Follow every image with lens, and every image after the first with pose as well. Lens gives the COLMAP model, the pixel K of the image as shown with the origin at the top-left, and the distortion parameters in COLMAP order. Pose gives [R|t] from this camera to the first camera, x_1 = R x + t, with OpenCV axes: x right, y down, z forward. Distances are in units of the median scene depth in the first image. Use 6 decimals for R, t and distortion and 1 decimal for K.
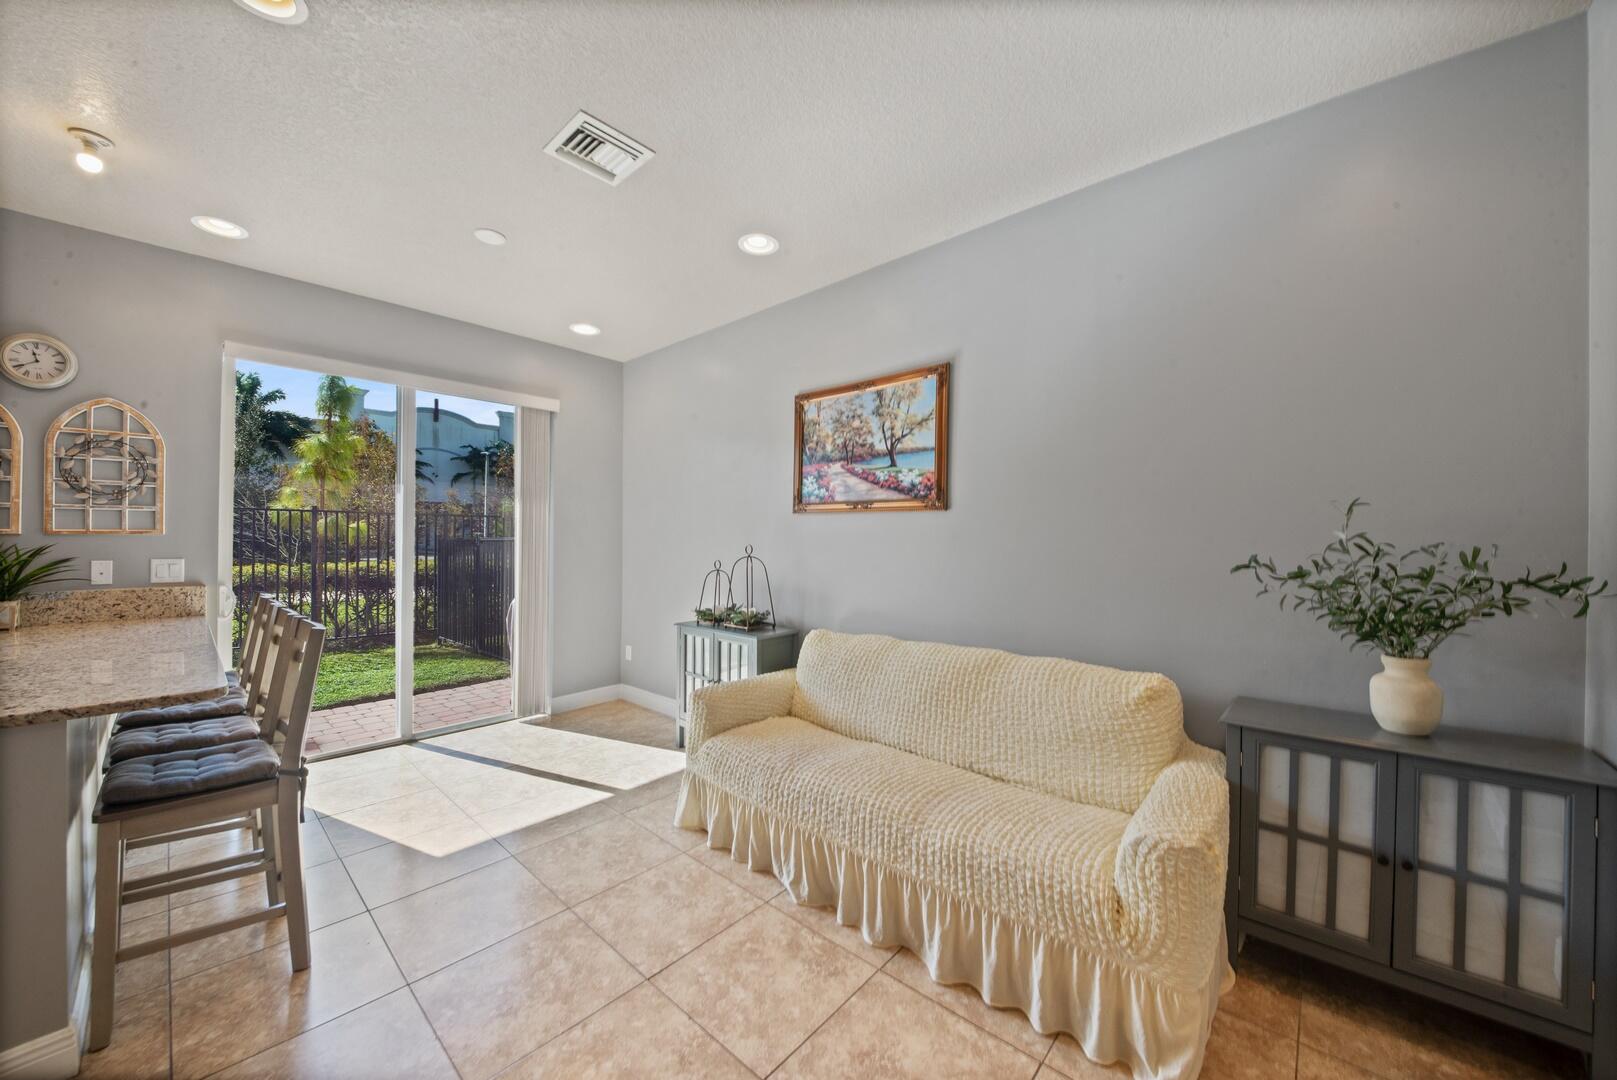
lens RADIAL K [[576.2, 0, 799.9], [0, 576.2, 535.3], [0, 0, 1]] dist [0.003314, -0.001191]
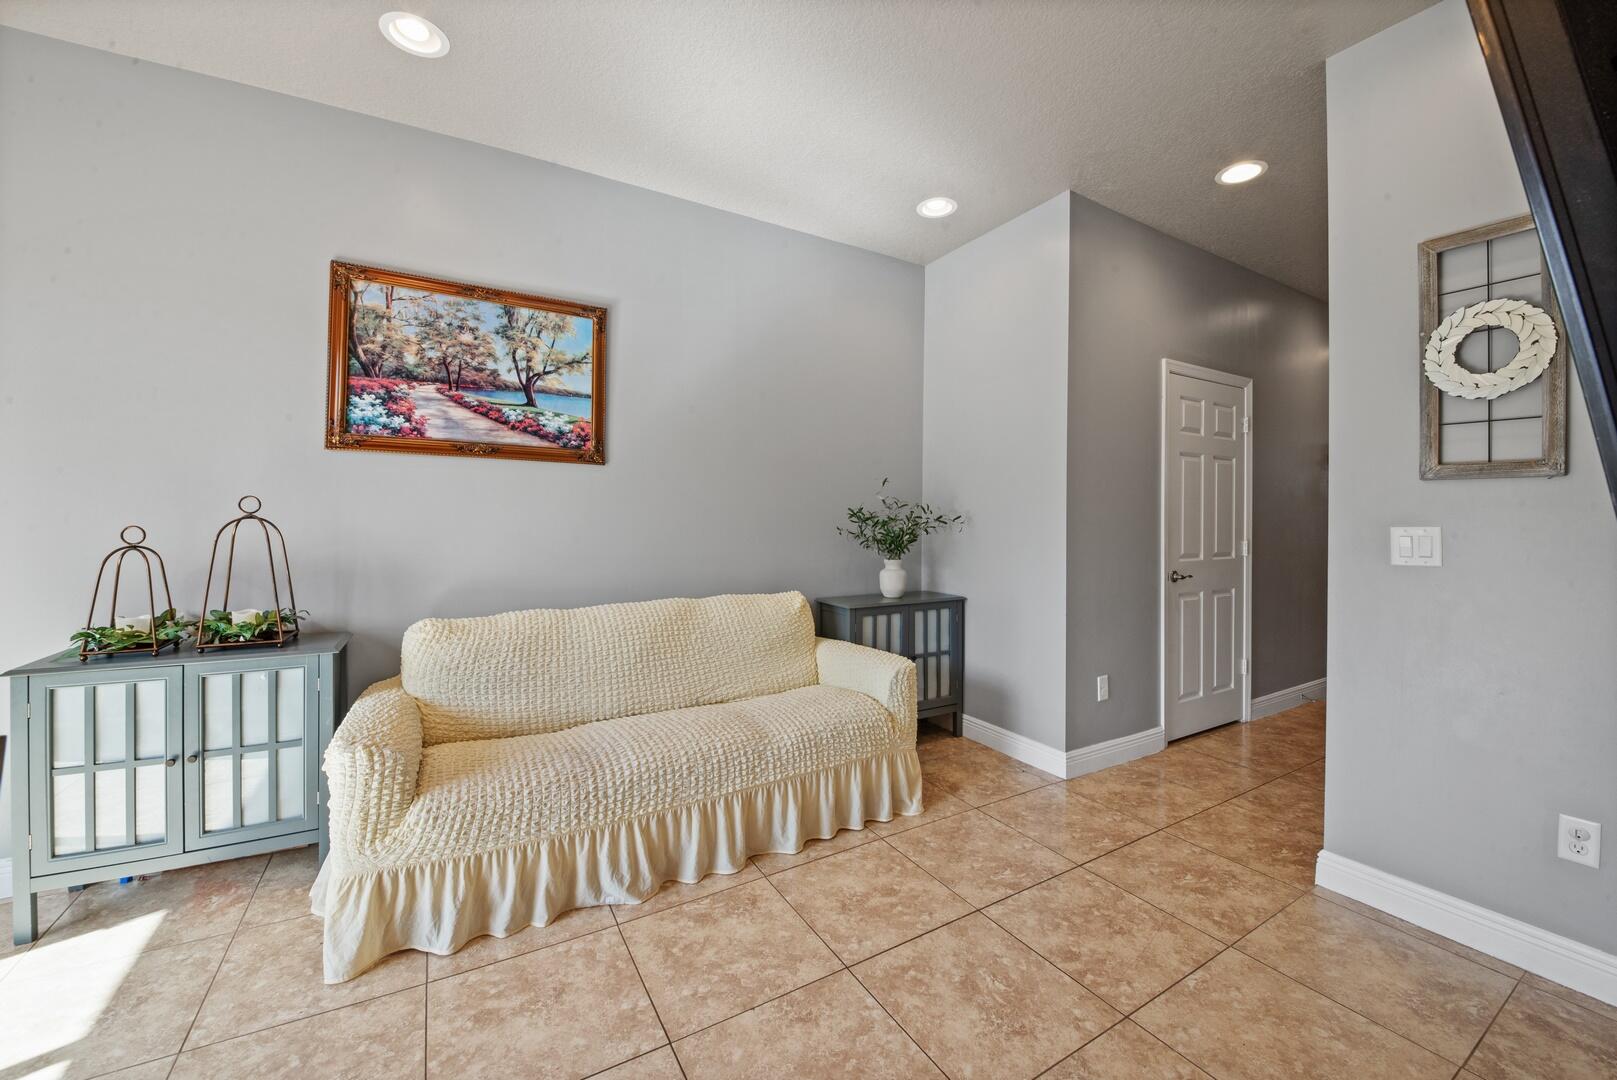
lens RADIAL K [[622.3, 0, 818.0], [0, 622.3, 529.3], [0, 0, 1]] dist [-0.001065, -0.000620]
pose [[0.290347, -0.014782, 0.956807, -0.577507], [-0.008808, 0.999797, 0.018119, 0.038729], [-0.956881, -0.013688, 0.290158, 0.338105]]
